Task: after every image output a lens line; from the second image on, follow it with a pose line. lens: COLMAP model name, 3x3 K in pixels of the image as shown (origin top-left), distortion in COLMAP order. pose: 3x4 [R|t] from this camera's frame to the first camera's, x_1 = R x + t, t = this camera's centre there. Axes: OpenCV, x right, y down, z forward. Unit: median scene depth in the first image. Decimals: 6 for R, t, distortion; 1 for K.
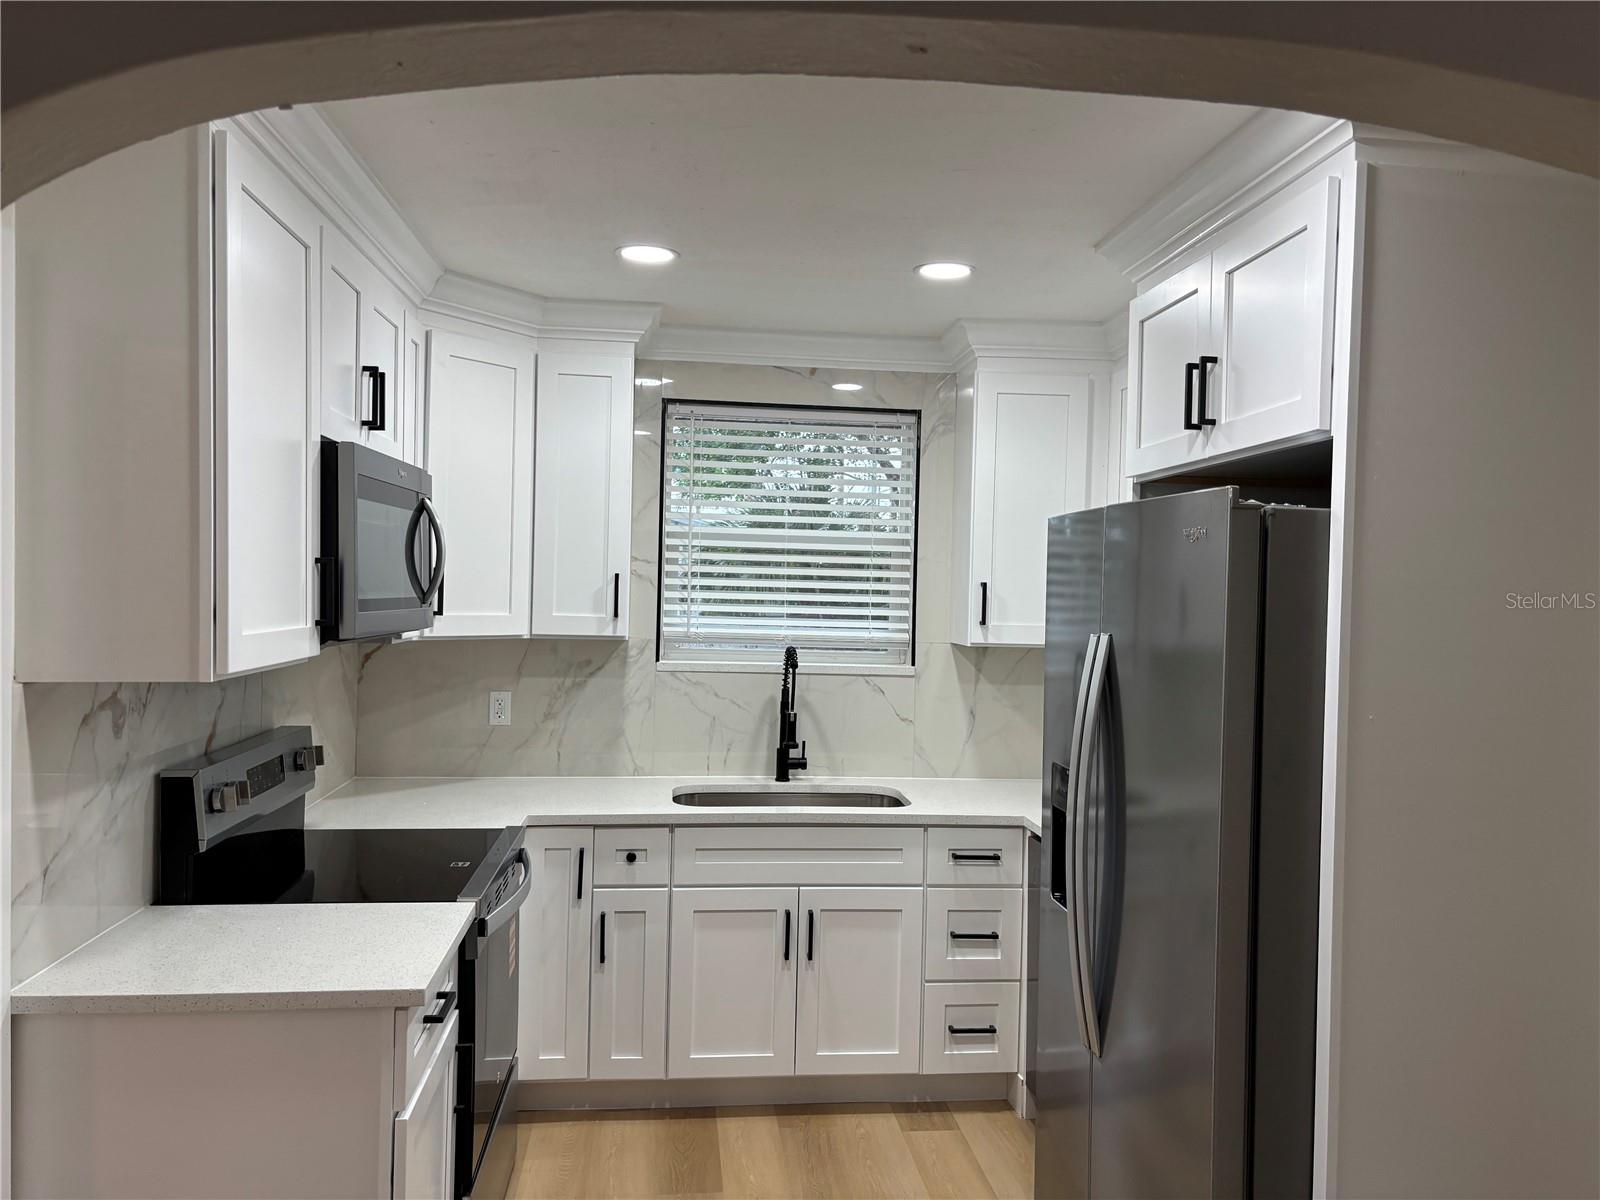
lens RADIAL K [[1208.9, 0, 800.0], [0, 1208.9, 600.0], [0, 0, 1]] dist [0.014834, 0.000796]
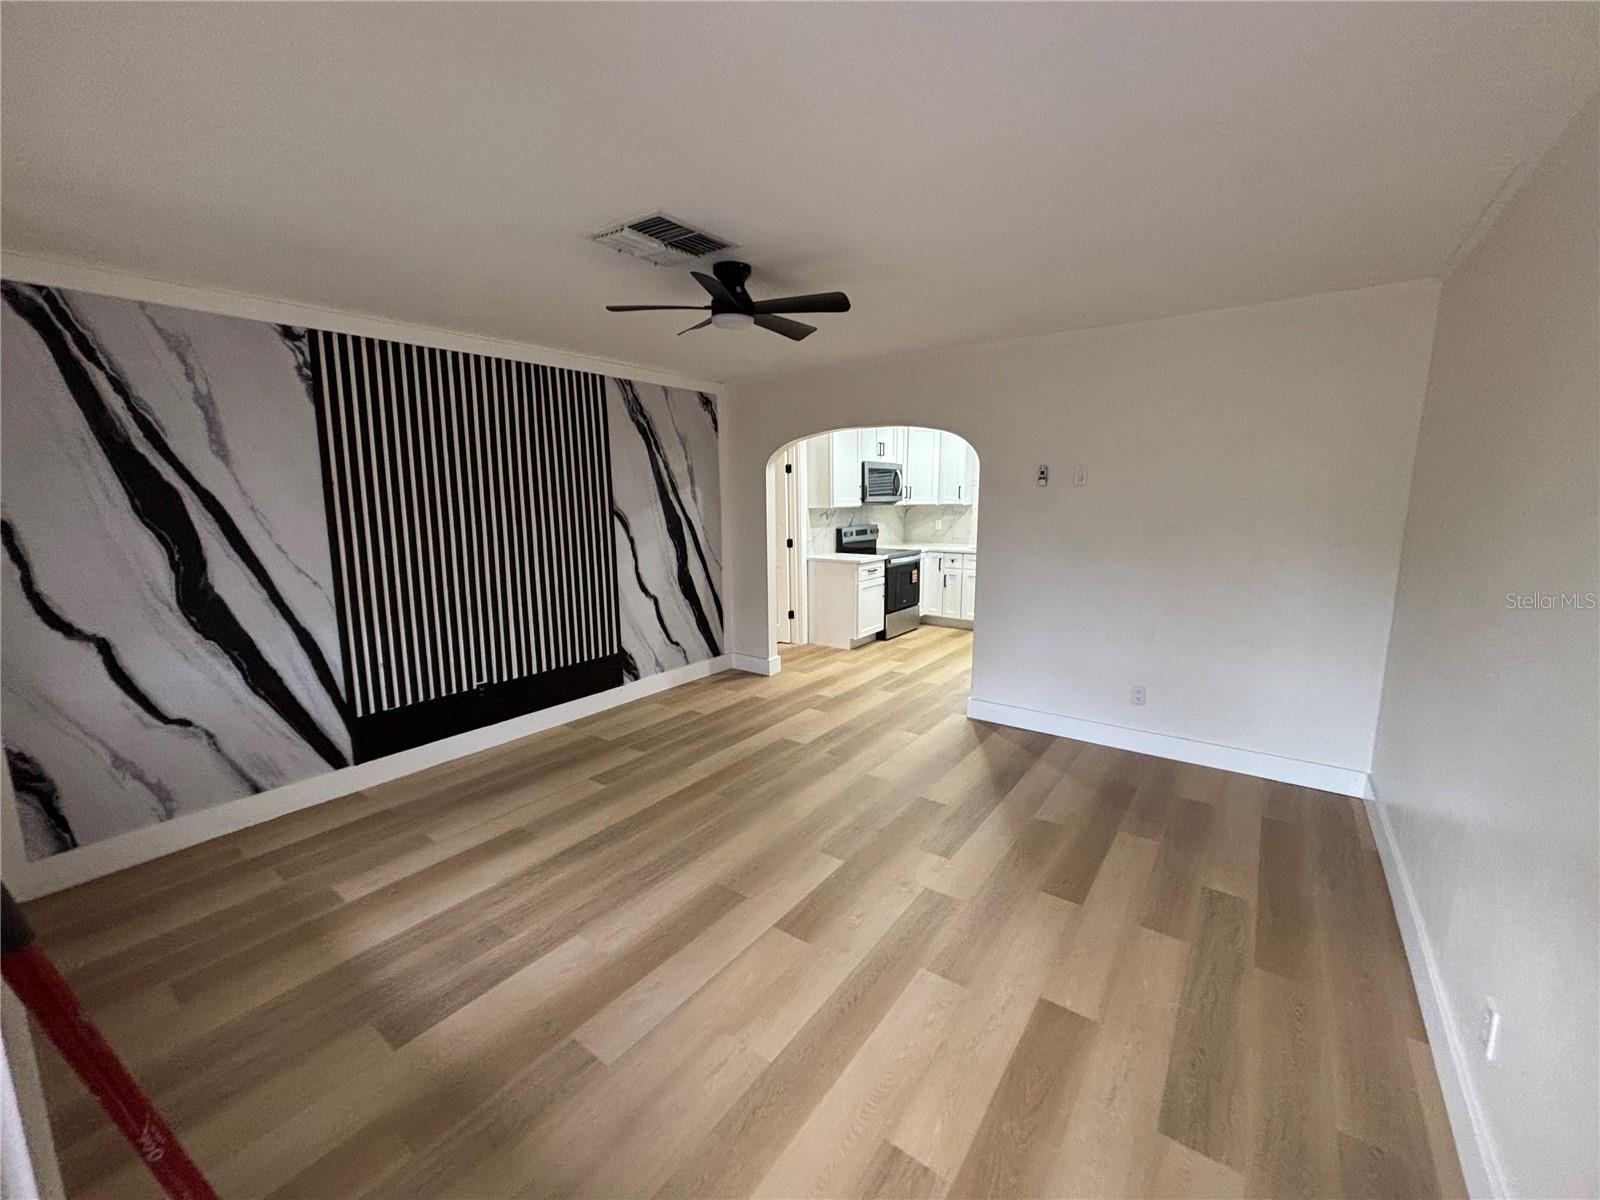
lens RADIAL K [[640.5, 0, 798.0], [0, 640.5, 601.2], [0, 0, 1]] dist [-0.000695, -0.000694]
pose [[0.732625, 0.085816, -0.675201, 0.793476], [0.015901, 0.989591, 0.143028, 0.035544], [0.680447, -0.115522, 0.723634, -0.739215]]
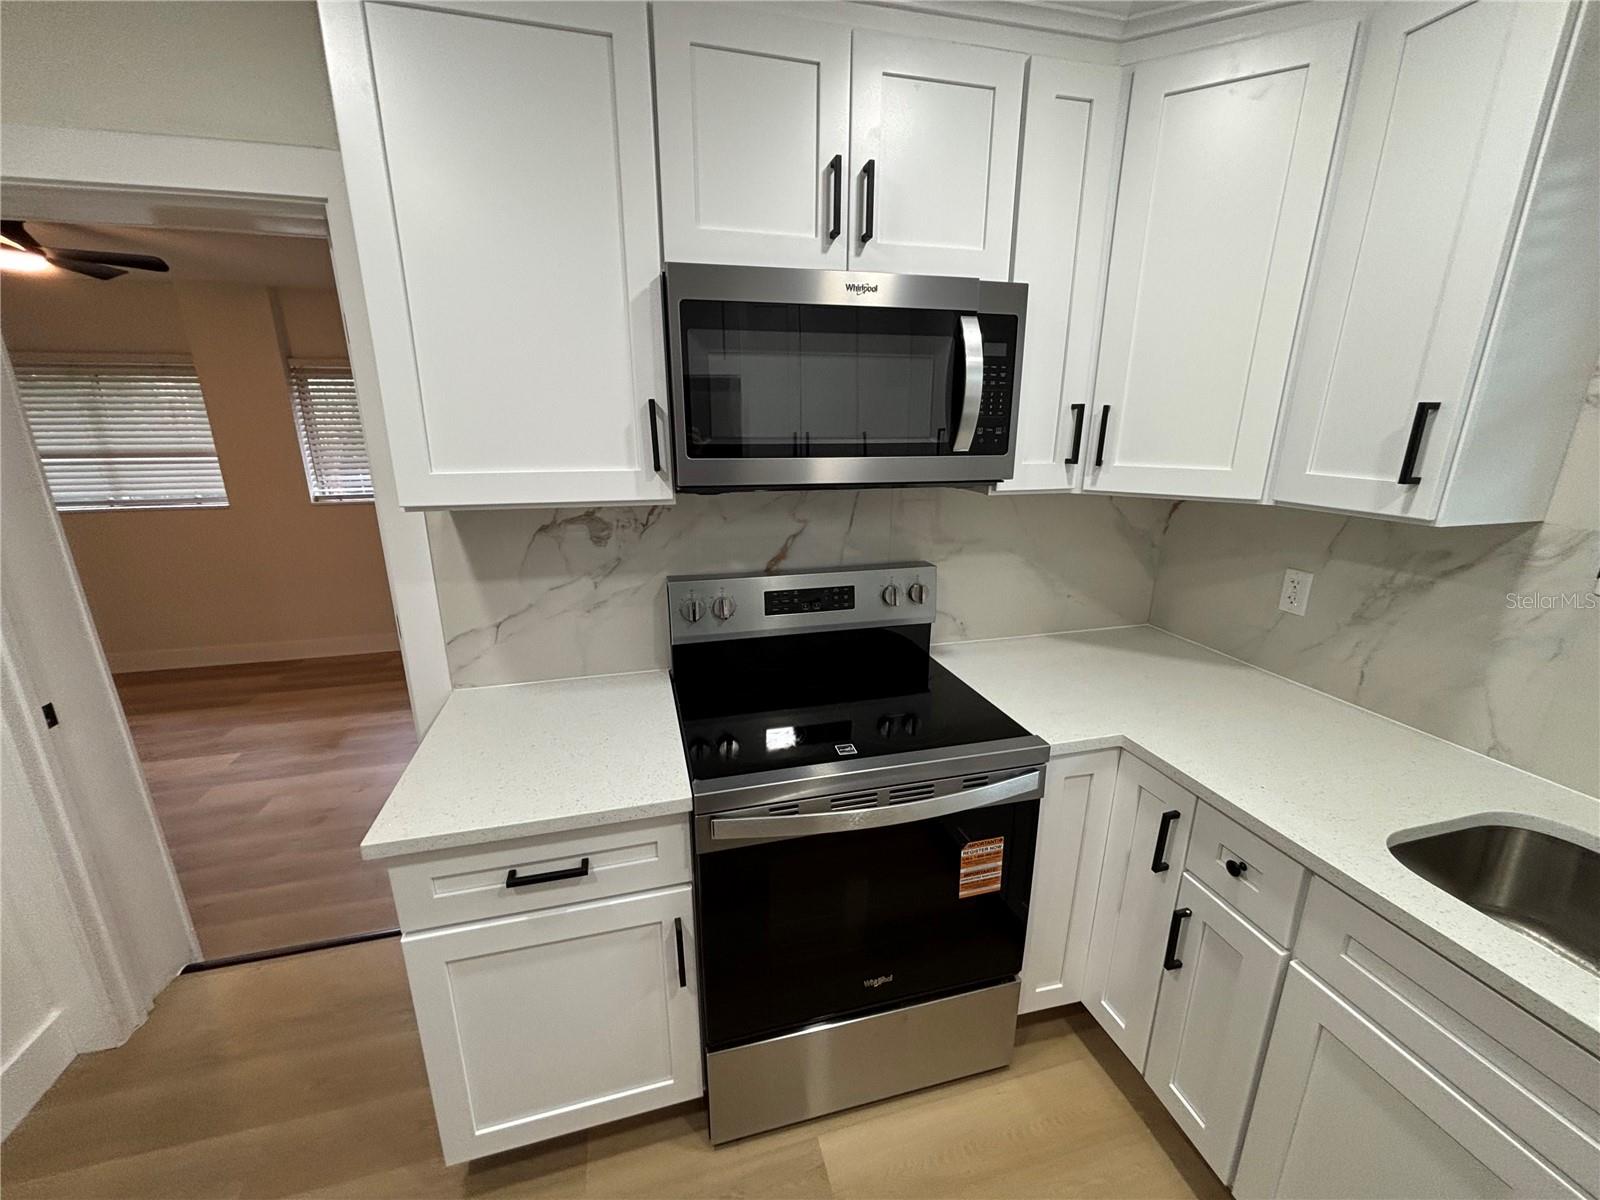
lens RADIAL K [[640.5, 0, 798.0], [0, 640.5, 601.2], [0, 0, 1]] dist [-0.000695, -0.000694]
pose [[0.145910, 0.250234, -0.957128, 0.101032], [-0.008654, 0.967767, 0.251697, -0.005245], [0.989260, -0.028442, 0.143372, 0.648727]]
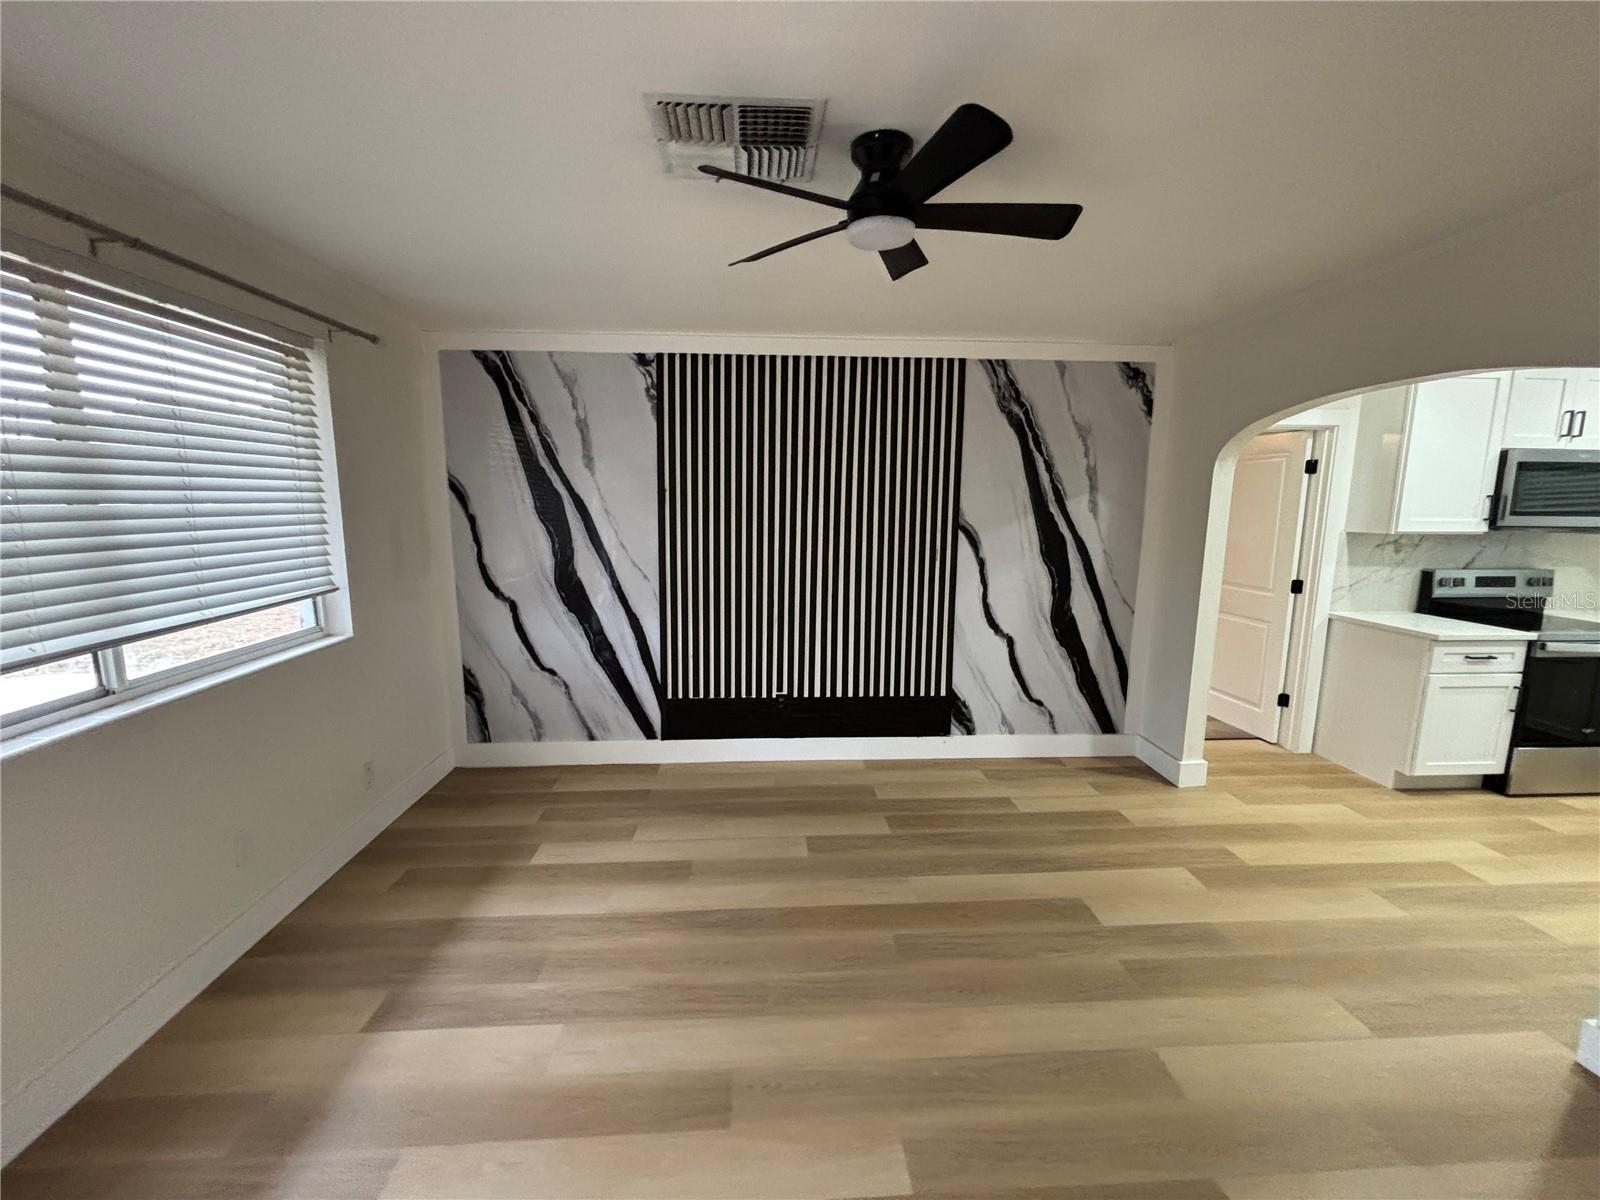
lens RADIAL K [[644.8, 0, 797.0], [0, 644.8, 597.0], [0, 0, 1]] dist [0.006474, -0.000994]
pose [[-0.052255, 0.129656, -0.990181, 0.717818], [-0.021533, 0.991159, 0.130921, 0.020970], [0.998402, 0.028162, -0.049001, -0.290051]]
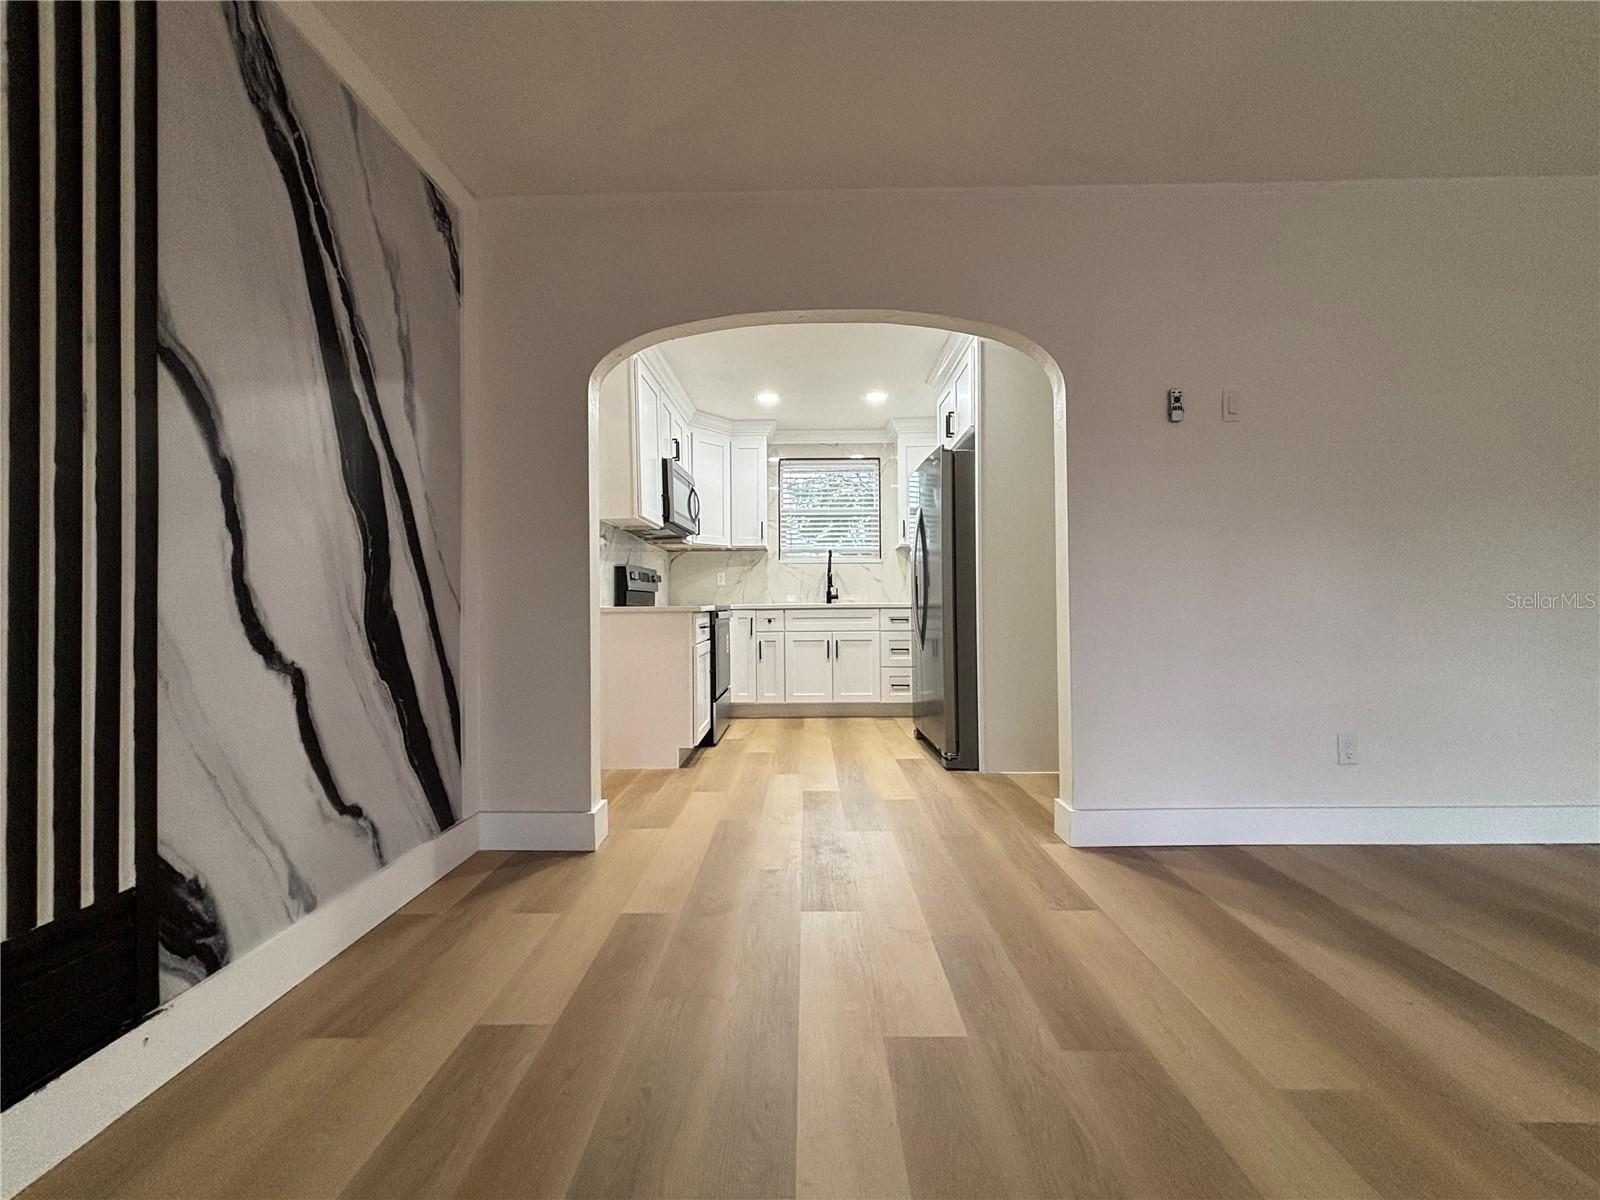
lens RADIAL K [[640.5, 0, 798.0], [0, 640.5, 601.2], [0, 0, 1]] dist [-0.000695, -0.000694]
pose [[0.992316, -0.032458, -0.119393, 0.086043], [0.029957, 0.999294, -0.022684, 0.180573], [0.120045, 0.018933, 0.992588, -0.372777]]
